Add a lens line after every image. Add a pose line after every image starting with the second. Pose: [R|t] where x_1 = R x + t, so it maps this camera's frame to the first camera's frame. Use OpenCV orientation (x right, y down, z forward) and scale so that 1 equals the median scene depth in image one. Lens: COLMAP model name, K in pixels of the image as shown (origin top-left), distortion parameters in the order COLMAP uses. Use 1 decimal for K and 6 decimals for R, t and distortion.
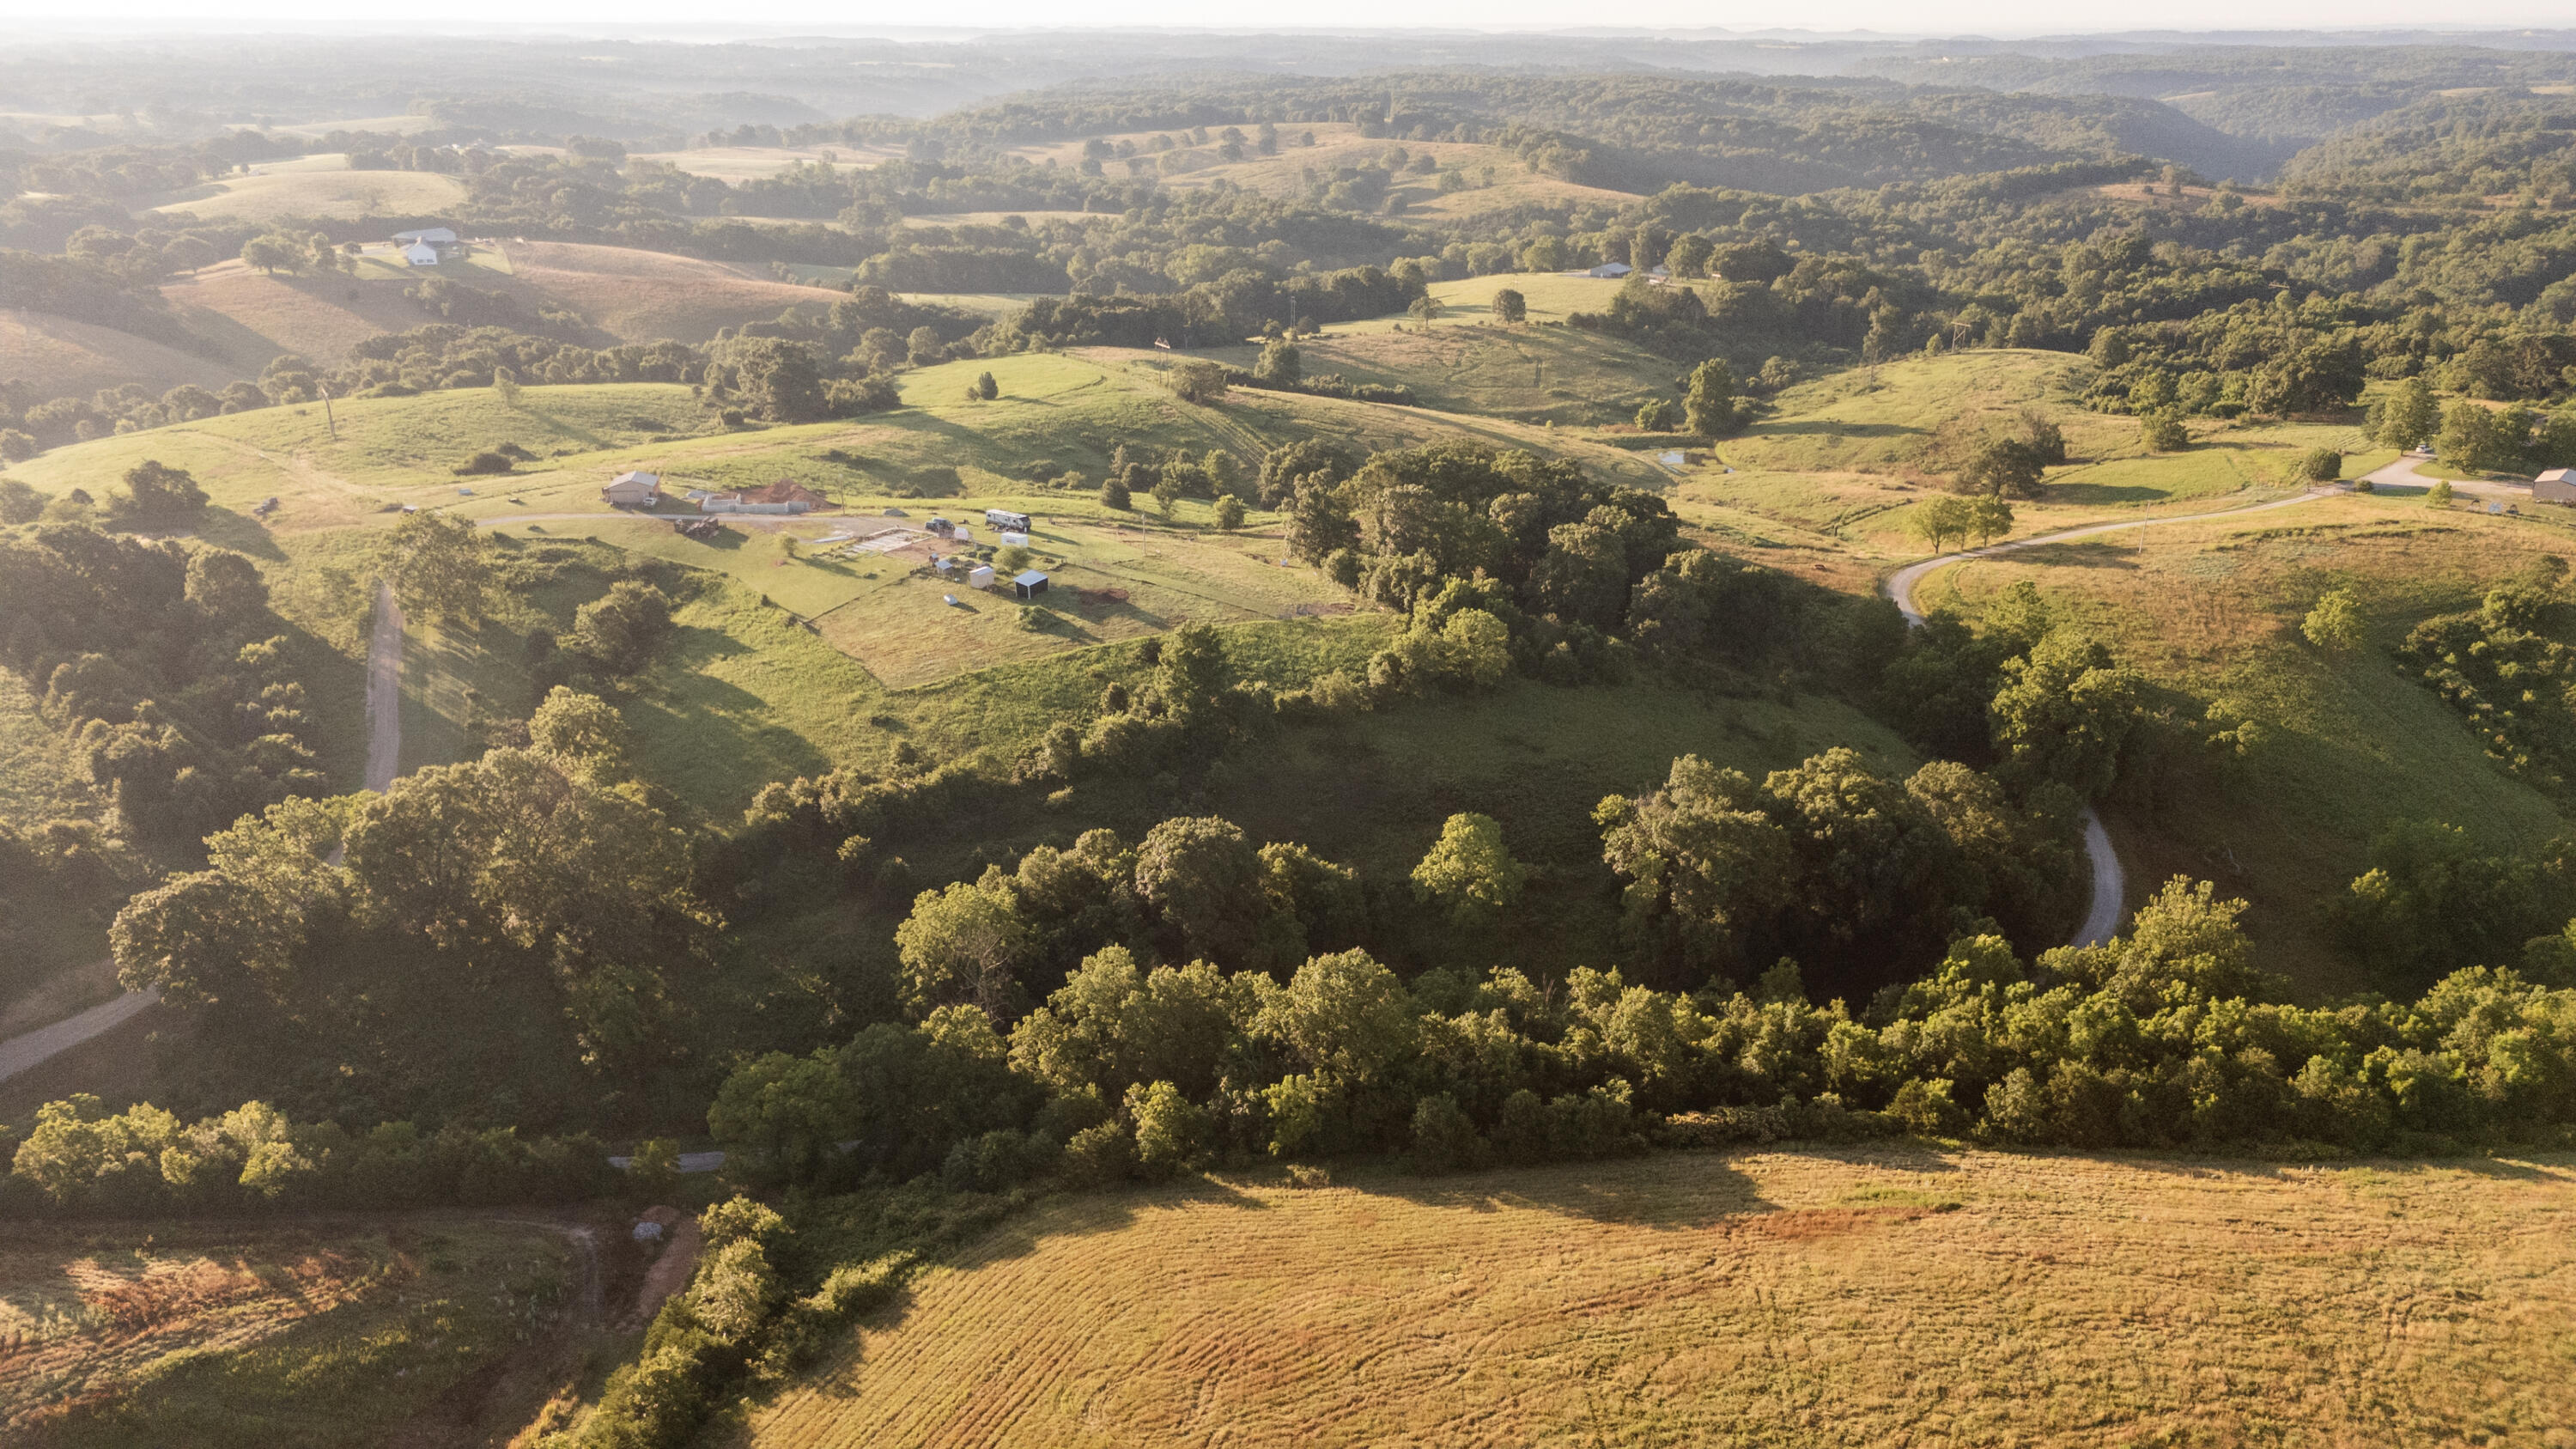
lens RADIAL K [[1895.0, 0, 1295.9], [0, 1895.0, 720.0], [0, 0, 1]] dist [0.074435, -0.071017]
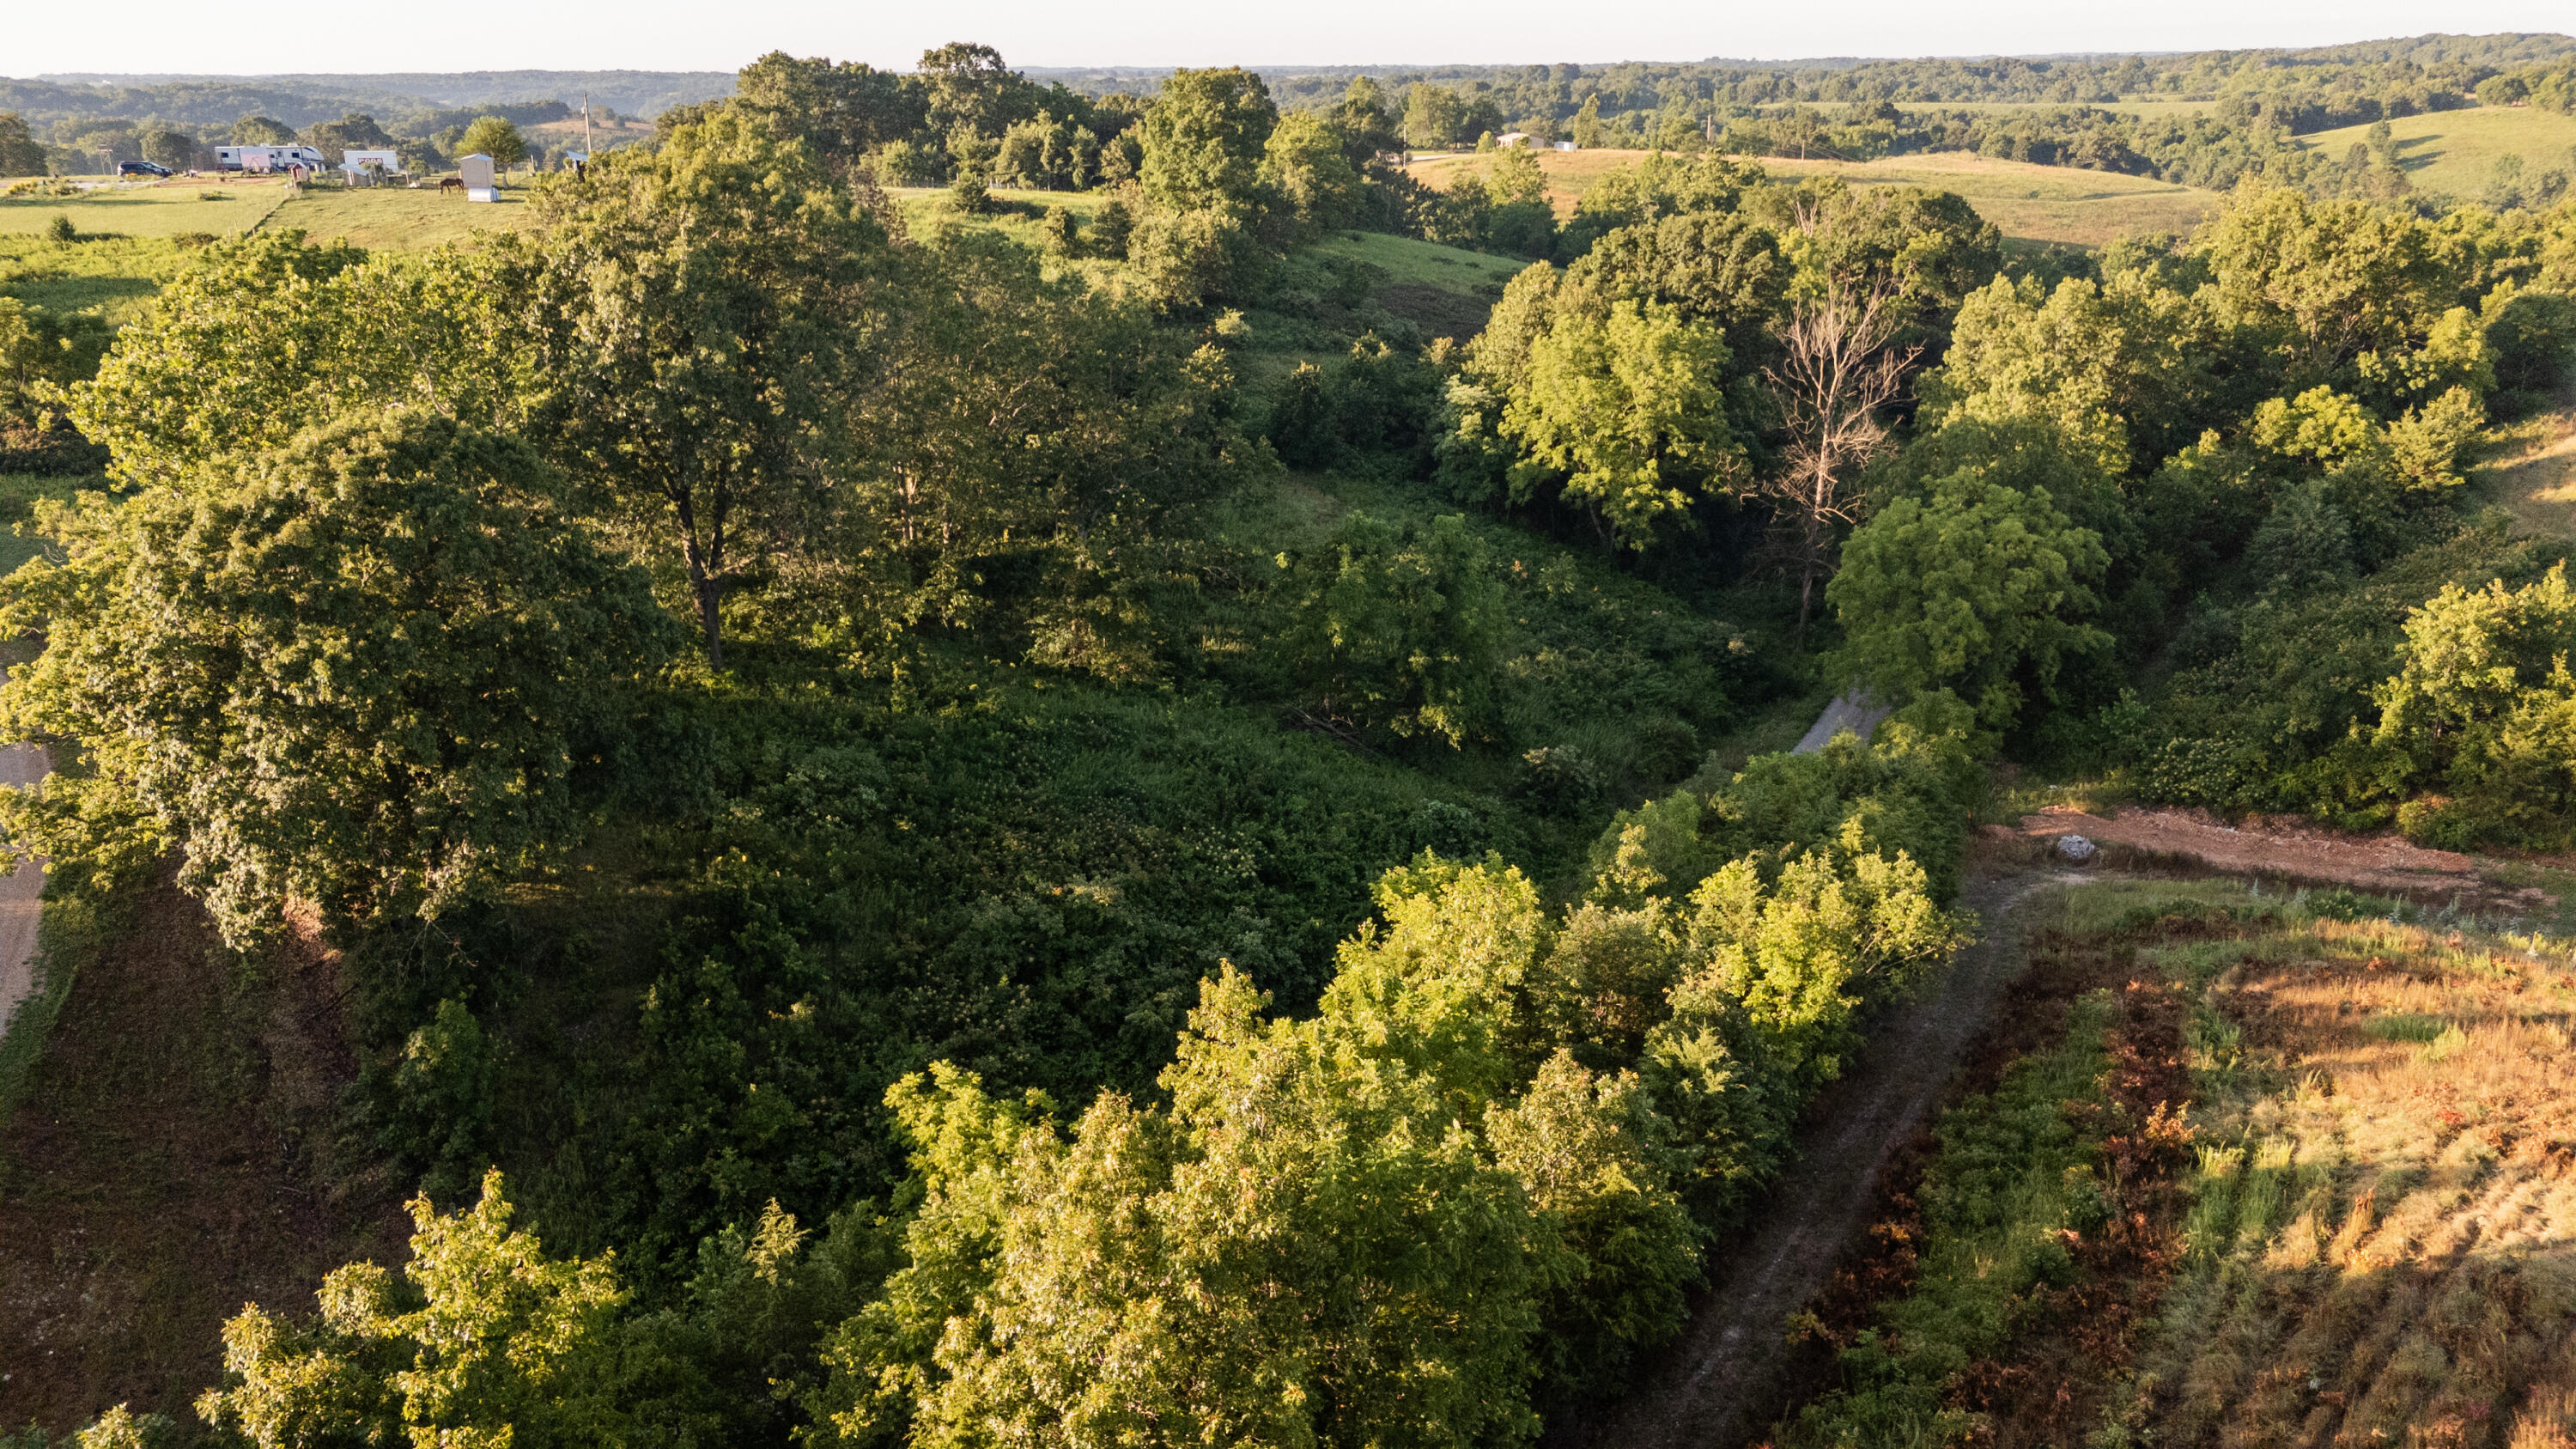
lens RADIAL K [[1888.4, 0, 1294.8], [0, 1888.4, 747.3], [0, 0, 1]] dist [0.055991, -0.037081]
pose [[0.641598, -0.260979, 0.721278, -0.365706], [0.270587, 0.956893, 0.105536, 0.070728], [-0.717729, 0.127457, 0.684558, 0.395196]]
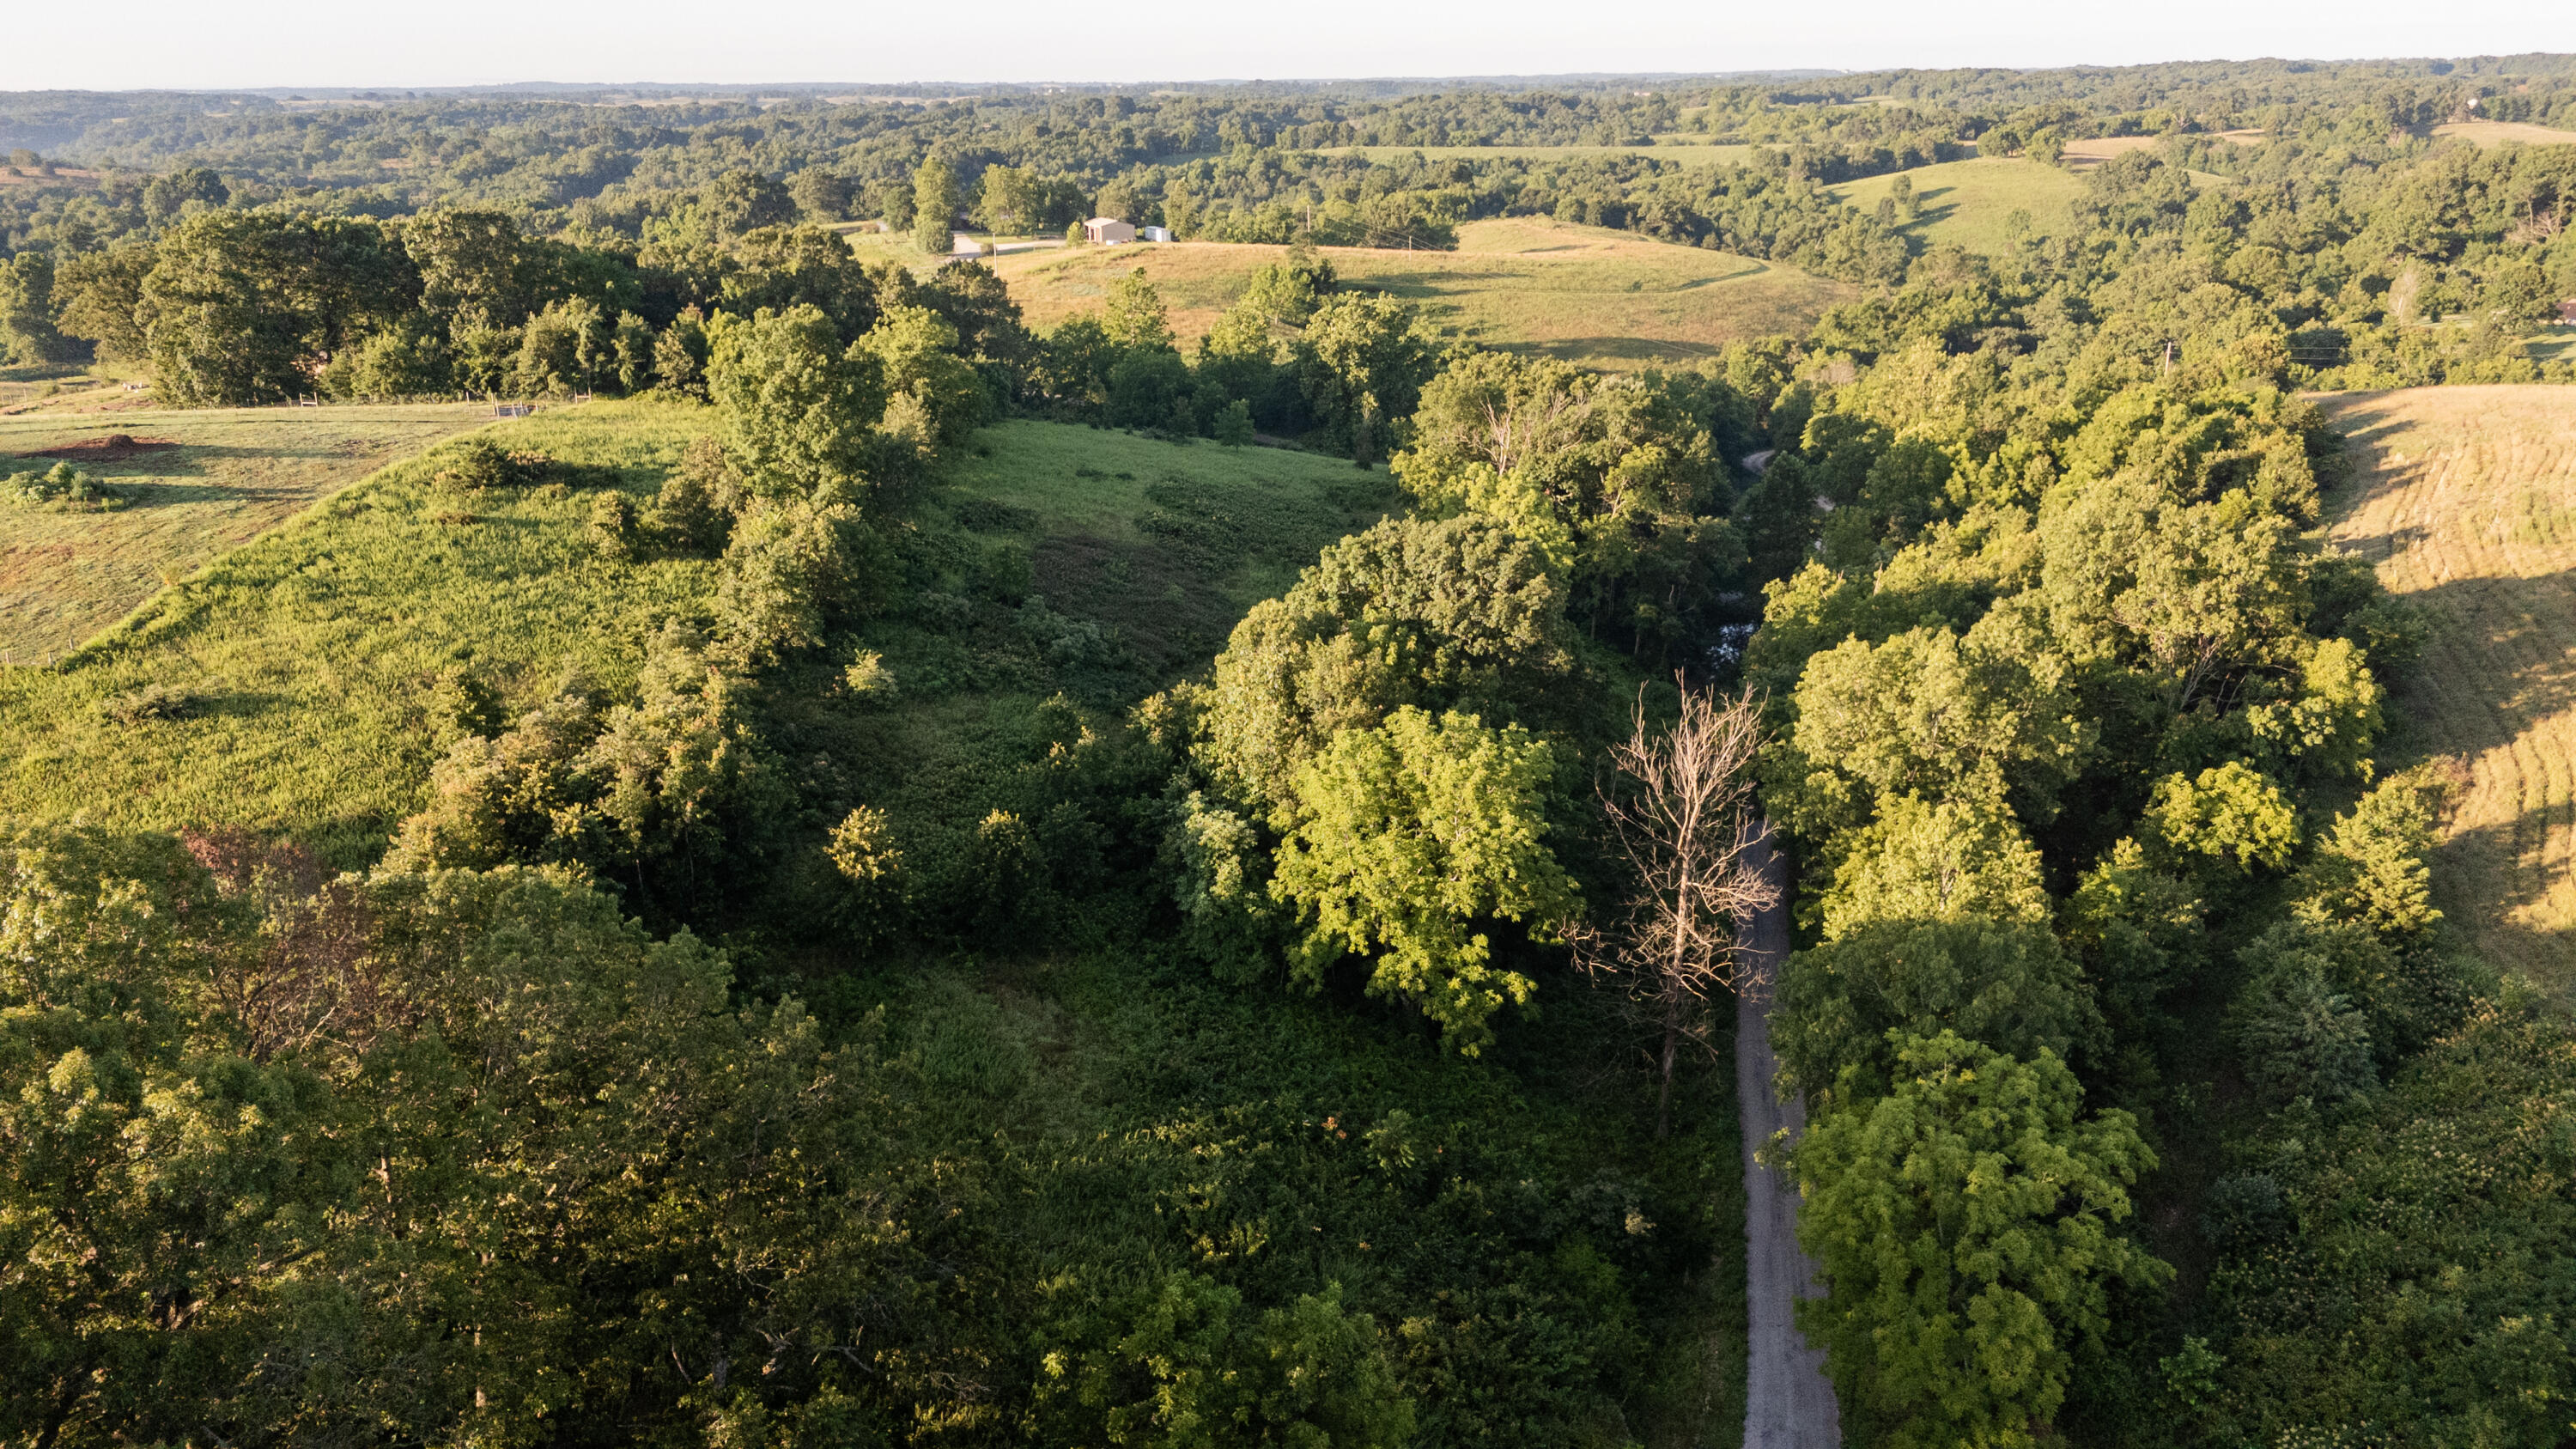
lens RADIAL K [[1895.0, 0, 1295.9], [0, 1895.0, 720.0], [0, 0, 1]] dist [0.074435, -0.071017]
pose [[0.453038, -0.287205, 0.843961, -0.297318], [0.316832, 0.936752, 0.148707, 0.010713], [-0.833291, 0.200024, 0.515380, 0.448817]]
